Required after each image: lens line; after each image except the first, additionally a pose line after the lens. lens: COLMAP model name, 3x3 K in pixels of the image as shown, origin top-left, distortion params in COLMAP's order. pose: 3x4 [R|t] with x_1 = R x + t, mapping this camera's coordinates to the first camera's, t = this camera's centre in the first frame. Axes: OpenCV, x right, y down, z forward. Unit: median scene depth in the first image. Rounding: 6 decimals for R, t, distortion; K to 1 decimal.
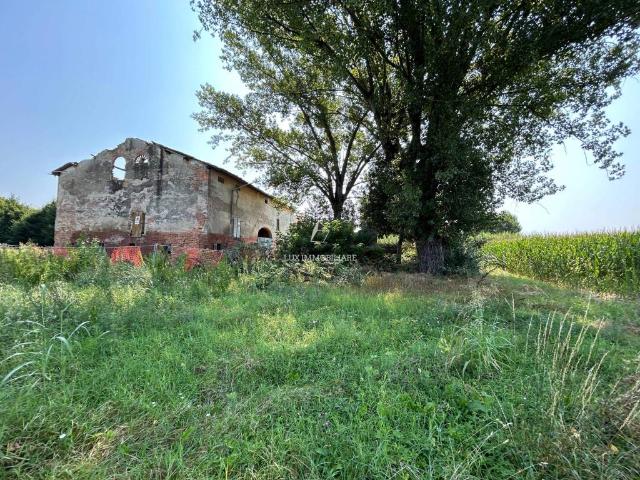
lens RADIAL K [[260.4, 0, 320.2], [0, 260.4, 240.4], [0, 0, 1]] dist [0.001760, 0.000031]
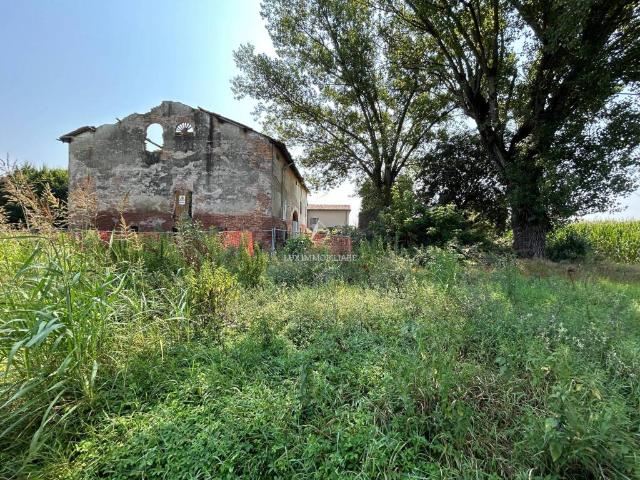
lens RADIAL K [[260.4, 0, 319.9], [0, 260.4, 239.8], [0, 0, 1]] dist [0.001760, 0.000031]
pose [[0.990196, -0.000135, 0.139688, -0.363384], [-0.008525, 0.998077, 0.061393, -0.002109], [-0.139428, -0.061982, 0.988290, 0.074738]]
